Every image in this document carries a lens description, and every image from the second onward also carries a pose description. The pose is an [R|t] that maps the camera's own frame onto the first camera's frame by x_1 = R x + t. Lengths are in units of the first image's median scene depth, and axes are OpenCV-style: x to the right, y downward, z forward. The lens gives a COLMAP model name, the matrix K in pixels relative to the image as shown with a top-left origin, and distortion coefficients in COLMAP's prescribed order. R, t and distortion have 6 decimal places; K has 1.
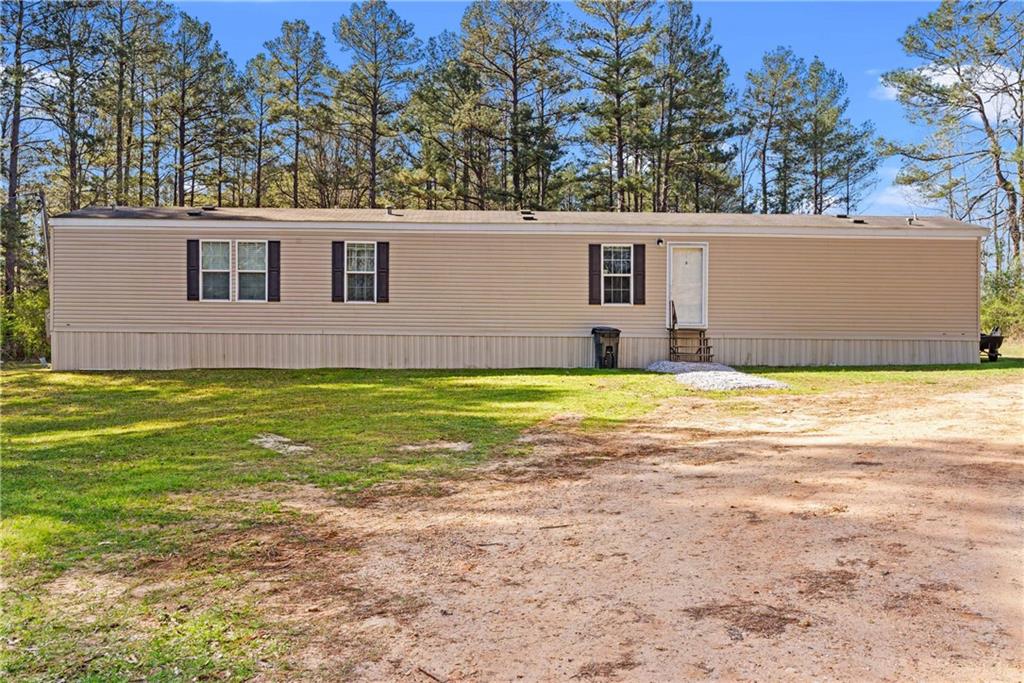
lens RADIAL K [[869.0, 0, 510.1], [0, 869.0, 339.4], [0, 0, 1]] dist [-0.000939, -0.000458]
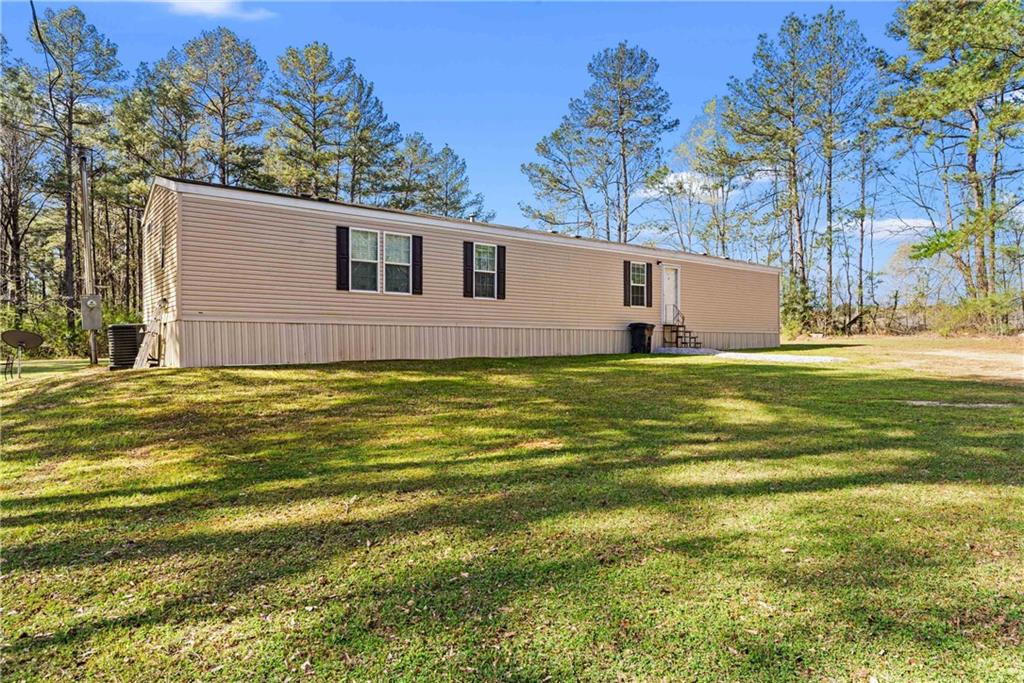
lens RADIAL K [[639.3, 0, 506.2], [0, 639.3, 343.3], [0, 0, 1]] dist [0.003352, 0.000745]
pose [[0.794428, -0.007809, 0.607308, -0.649280], [0.011724, 0.999928, -0.002478, 0.017506], [-0.607245, 0.009089, 0.794463, 0.331304]]
